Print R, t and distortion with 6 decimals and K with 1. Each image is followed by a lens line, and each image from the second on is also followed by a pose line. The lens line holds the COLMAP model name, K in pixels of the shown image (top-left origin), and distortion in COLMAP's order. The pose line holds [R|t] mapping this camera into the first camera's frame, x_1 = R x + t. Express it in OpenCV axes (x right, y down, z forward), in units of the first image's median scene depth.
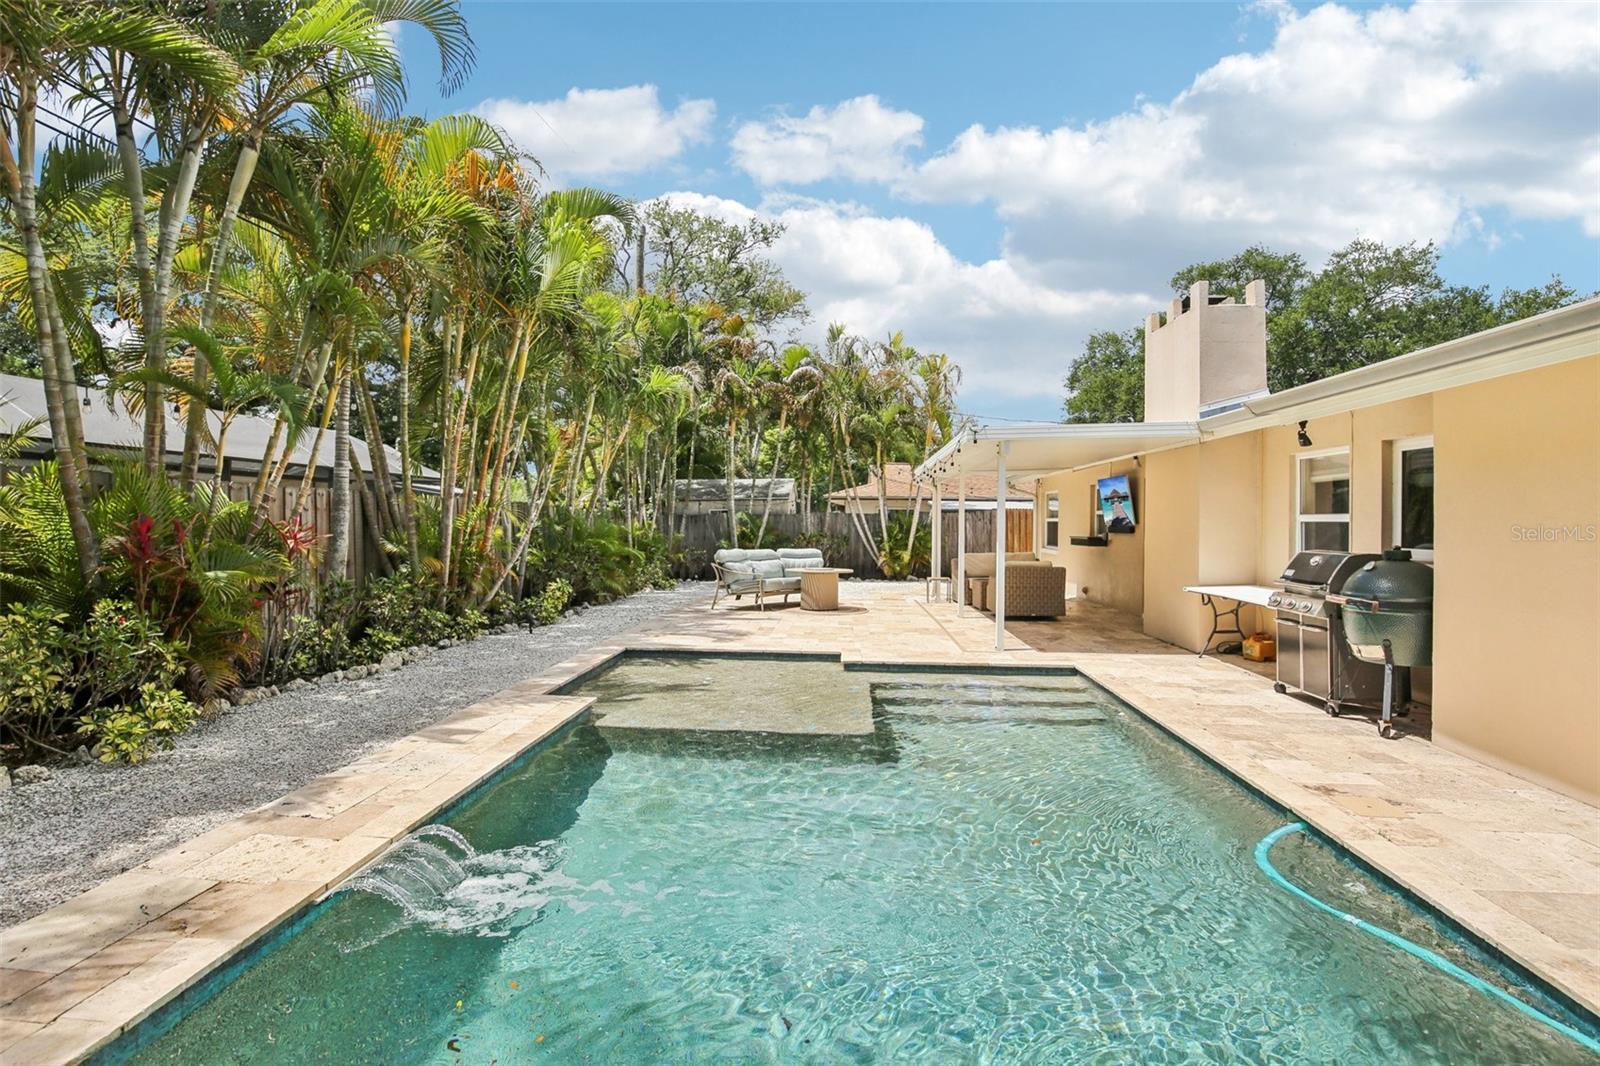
lens RADIAL K [[755.4, 0, 807.8], [0, 755.4, 529.8], [0, 0, 1]] dist [-0.037329, 0.007751]
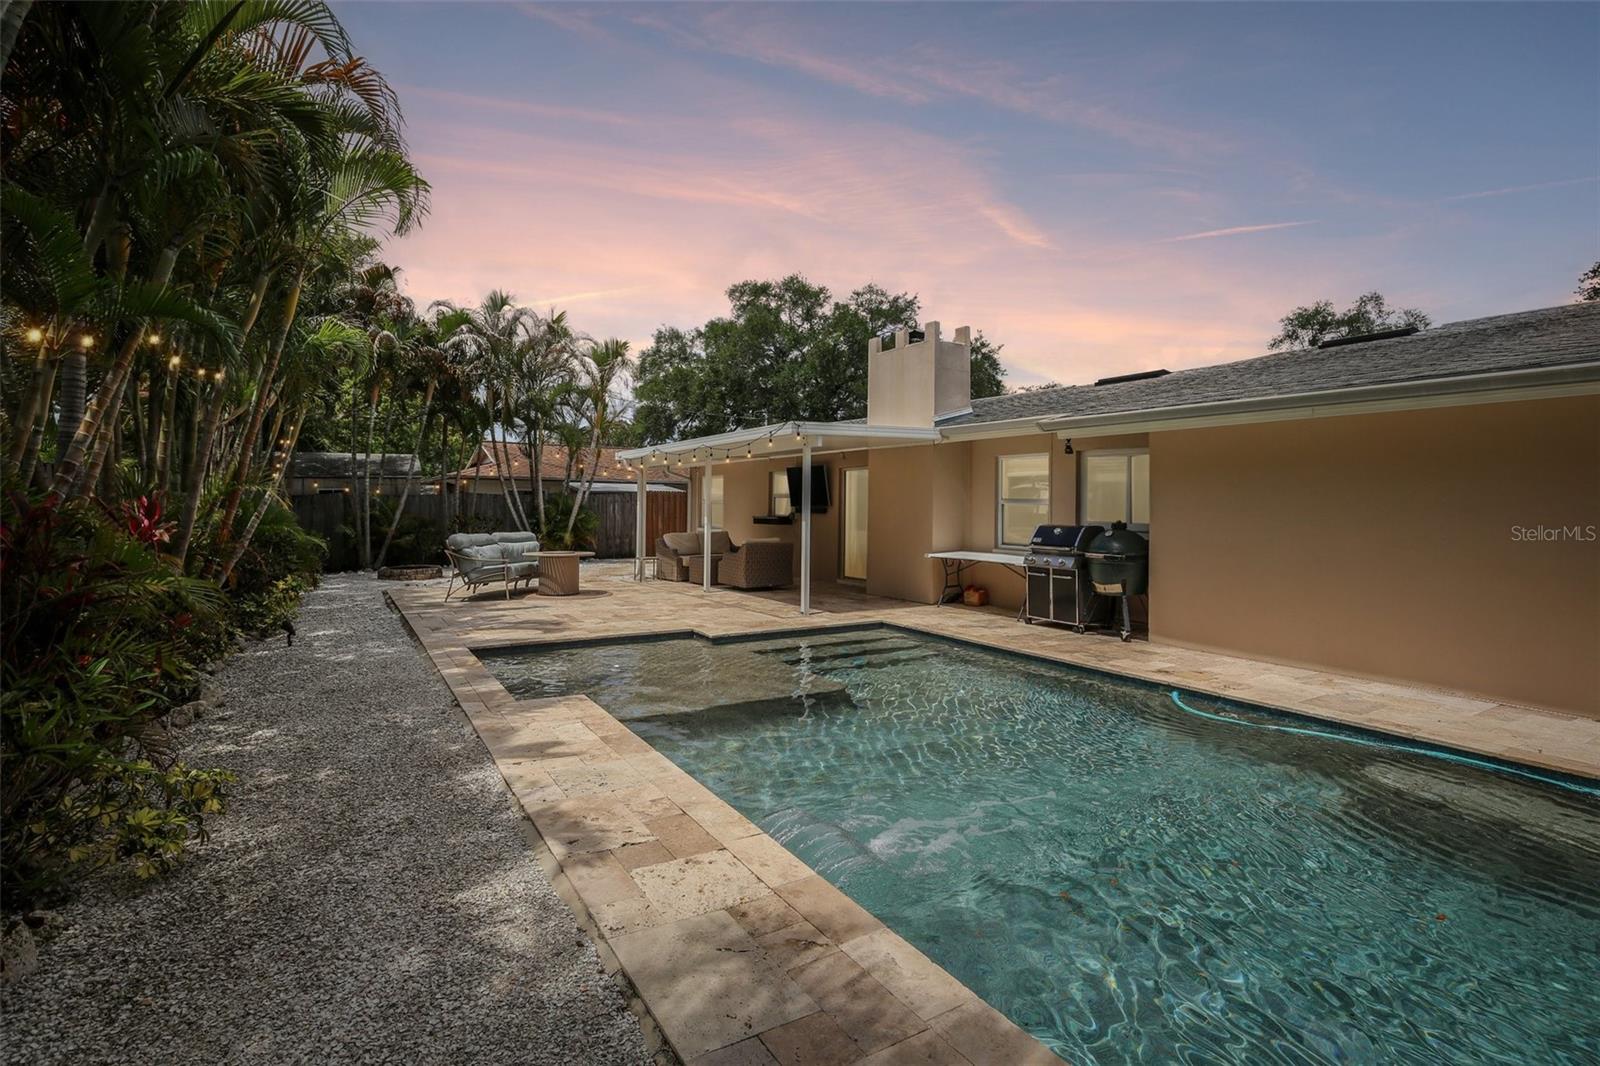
lens RADIAL K [[755.4, 0, 776.3], [0, 755.4, 512.6], [0, 0, 1]] dist [-0.037329, 0.007751]
pose [[0.814979, -0.005172, 0.579468, -0.328024], [0.003697, 0.999986, 0.003725, -0.001547], [-0.579479, -0.000893, 0.814986, 0.057404]]
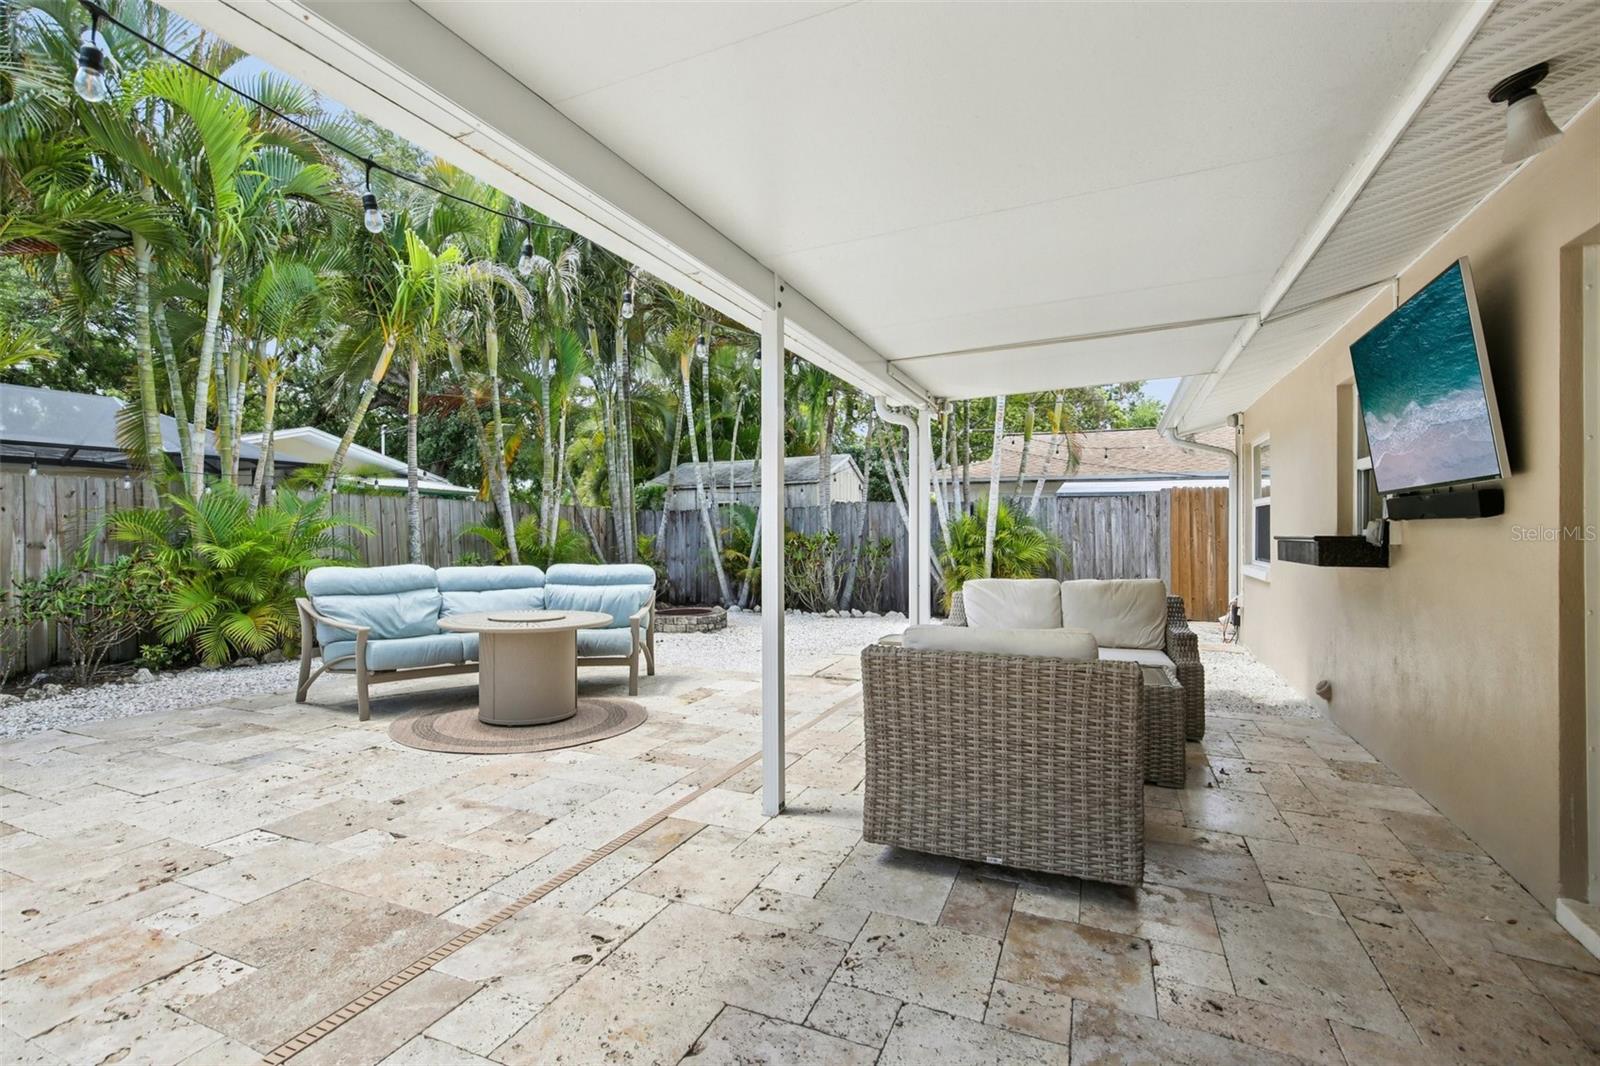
lens RADIAL K [[755.4, 0, 788.0], [0, 755.4, 530.6], [0, 0, 1]] dist [-0.037329, 0.007751]
pose [[0.939089, -0.008057, -0.343581, 0.301005], [0.003912, 0.999911, -0.012756, 0.011509], [0.343653, 0.010635, 0.939037, 0.699194]]
